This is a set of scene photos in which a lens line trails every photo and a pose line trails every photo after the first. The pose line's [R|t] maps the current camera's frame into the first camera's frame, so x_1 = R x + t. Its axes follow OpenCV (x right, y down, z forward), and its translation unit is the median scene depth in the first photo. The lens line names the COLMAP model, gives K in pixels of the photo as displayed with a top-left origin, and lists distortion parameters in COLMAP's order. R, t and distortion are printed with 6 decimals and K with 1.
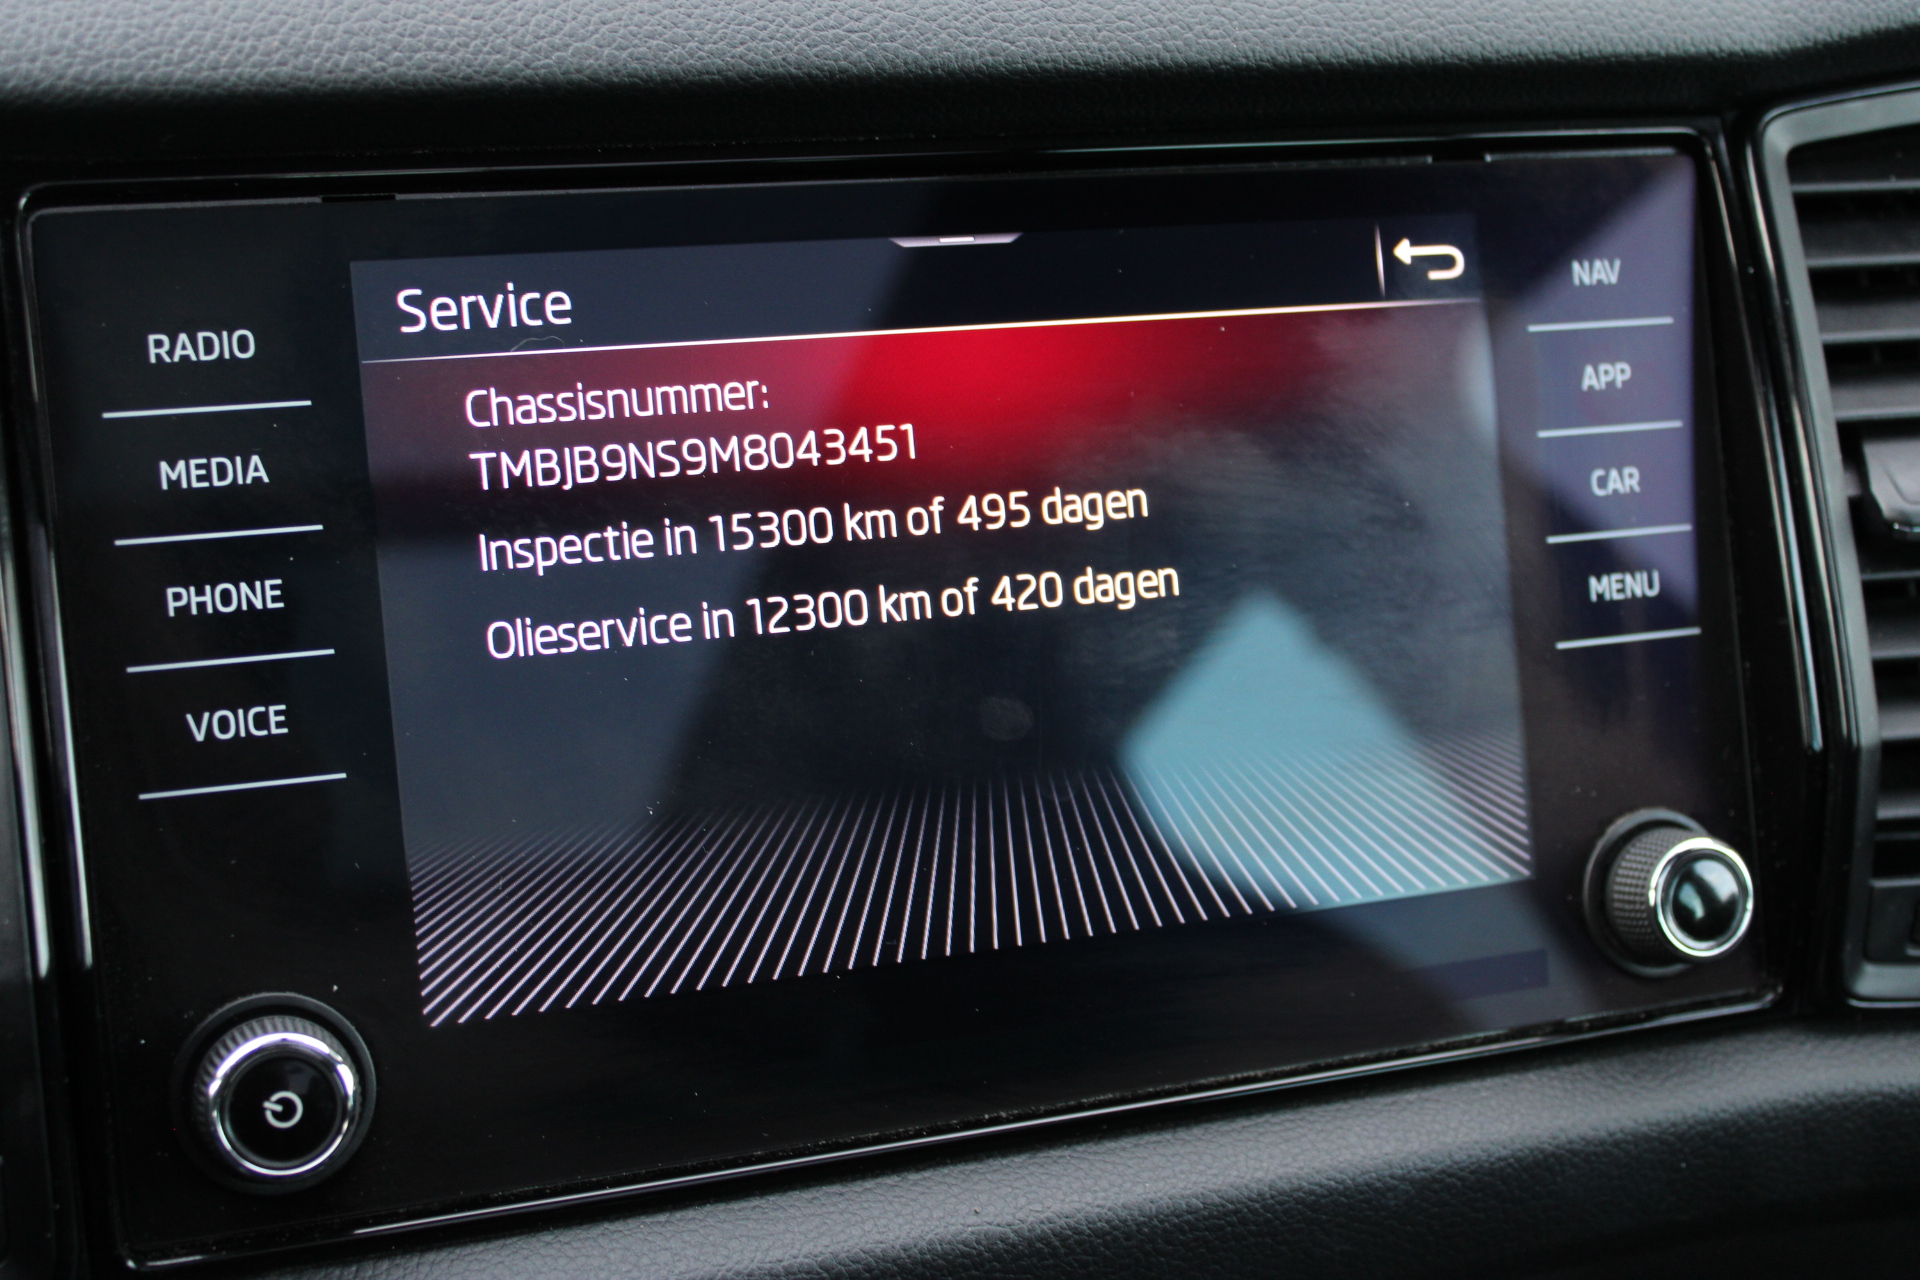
lens RADIAL K [[2813.1, 0, 974.4], [0, 2813.1, 651.6], [0, 0, 1]] dist [-0.048228, 0.000000]
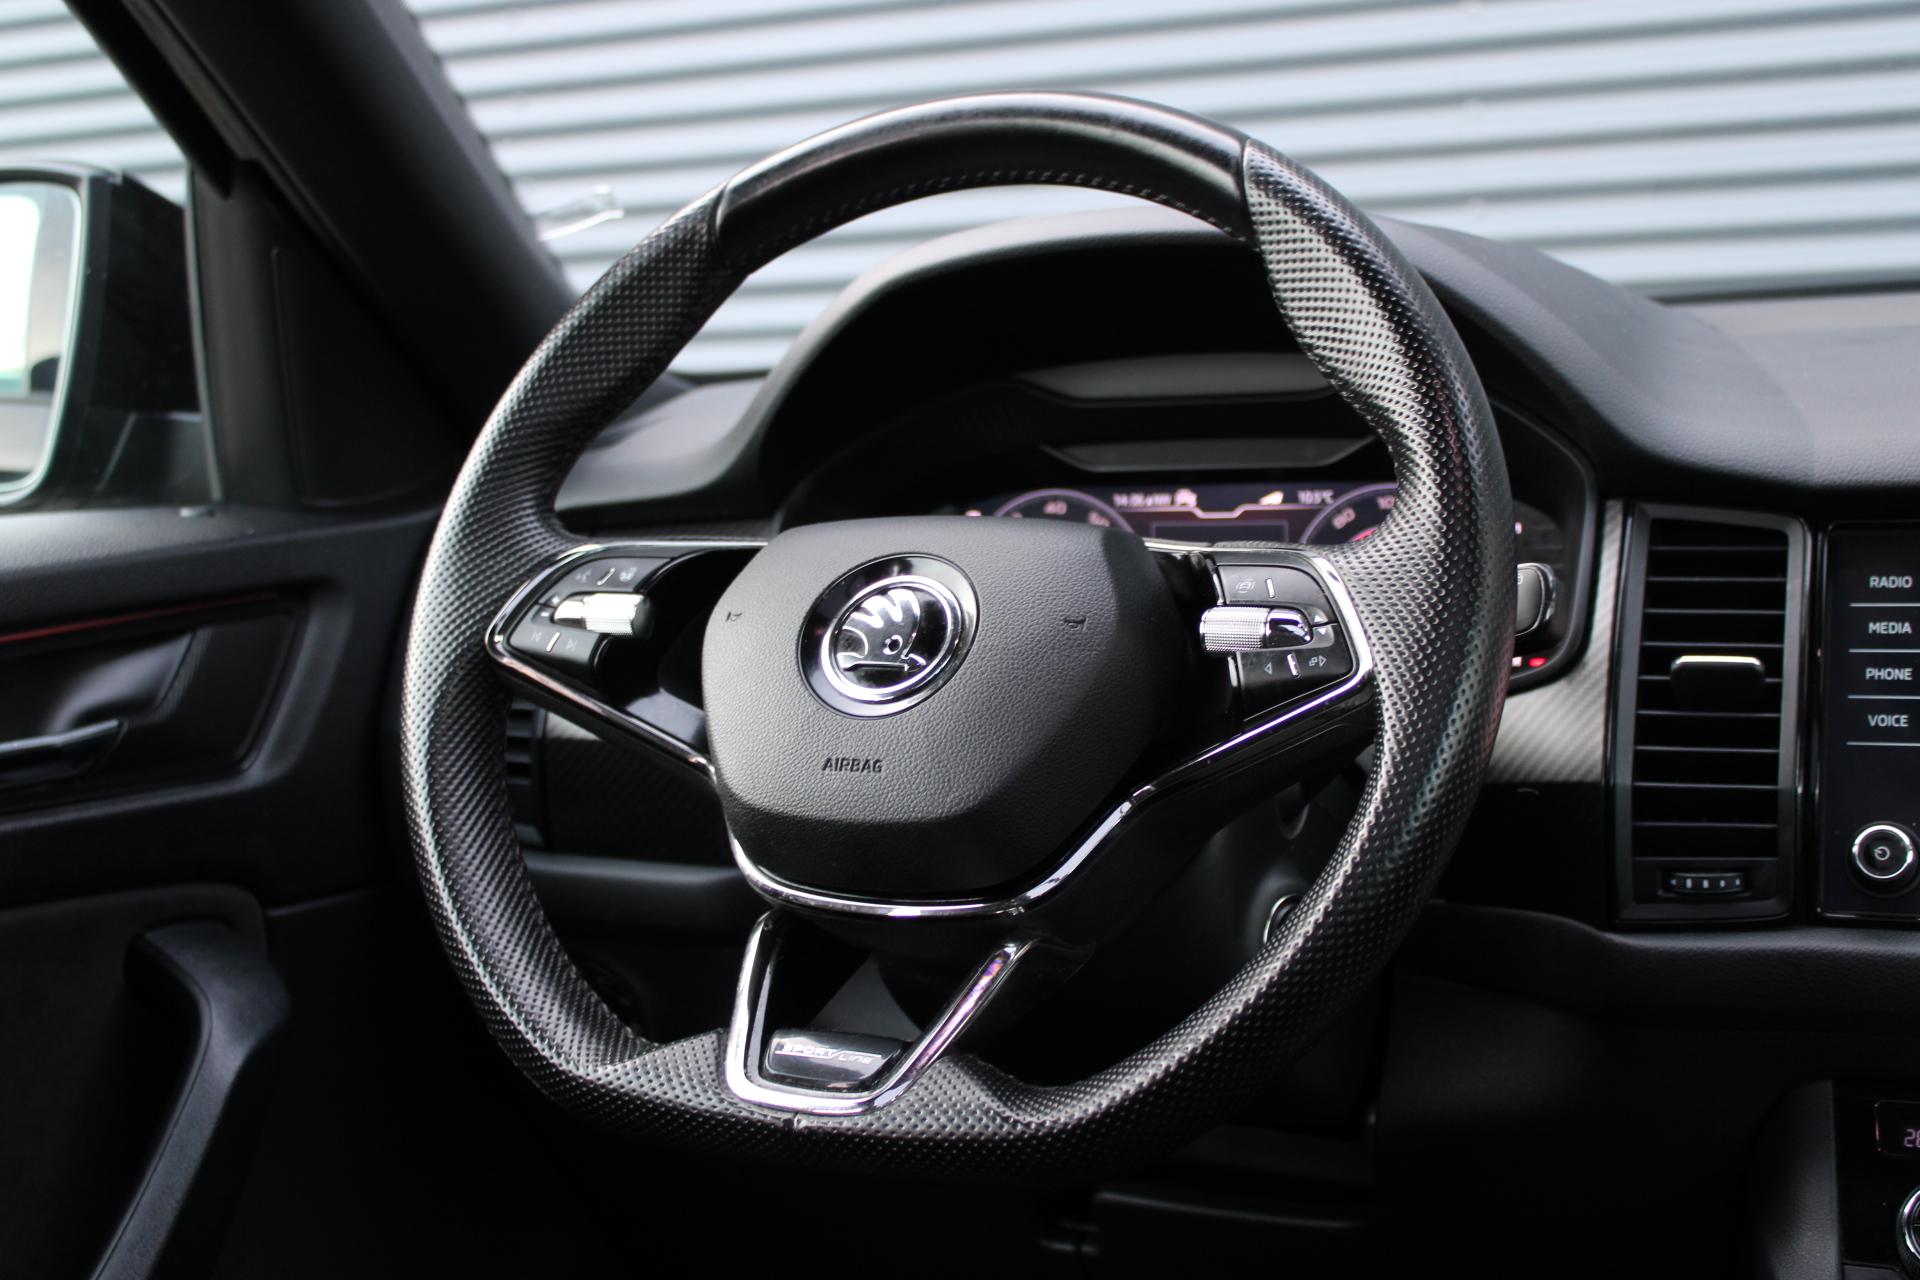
lens RADIAL K [[2509.7, 0, 946.1], [0, 2509.7, 593.9], [0, 0, 1]] dist [-0.068648, 0.000000]
pose [[0.717712, 0.006586, -0.696308, 0.676622], [-0.175386, 0.969428, -0.171608, 0.434619], [0.673891, 0.245288, 0.696925, -1.164195]]
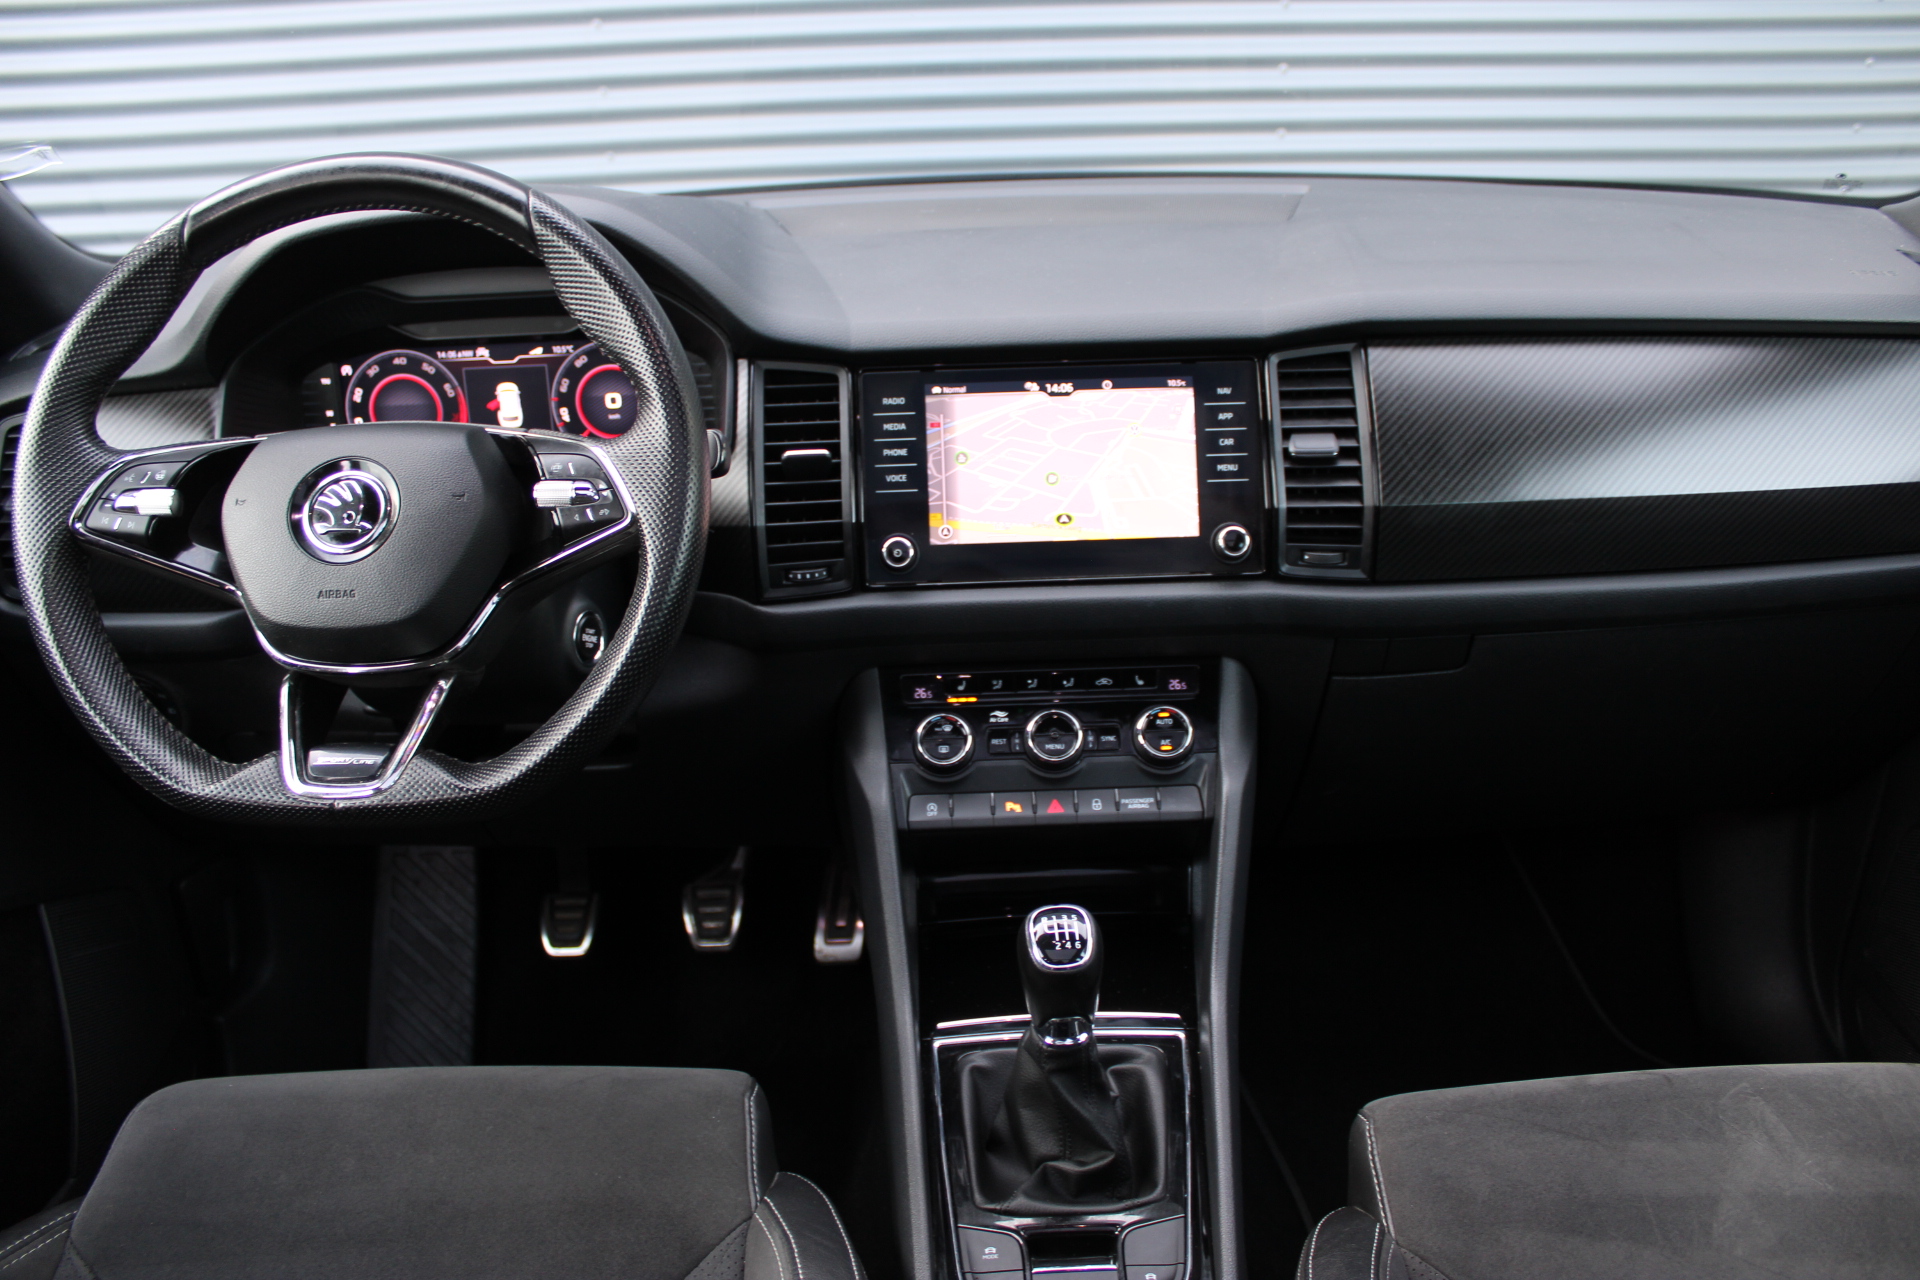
lens RADIAL K [[1612.7, 0, 967.4], [0, 1612.7, 637.0], [0, 0, 1]] dist [-0.118626, 0.075924]
pose [[0.943546, 0.063037, -0.325187, 0.734549], [-0.057161, 0.997983, 0.027604, 0.203676], [0.326272, -0.007457, 0.945247, -1.512564]]
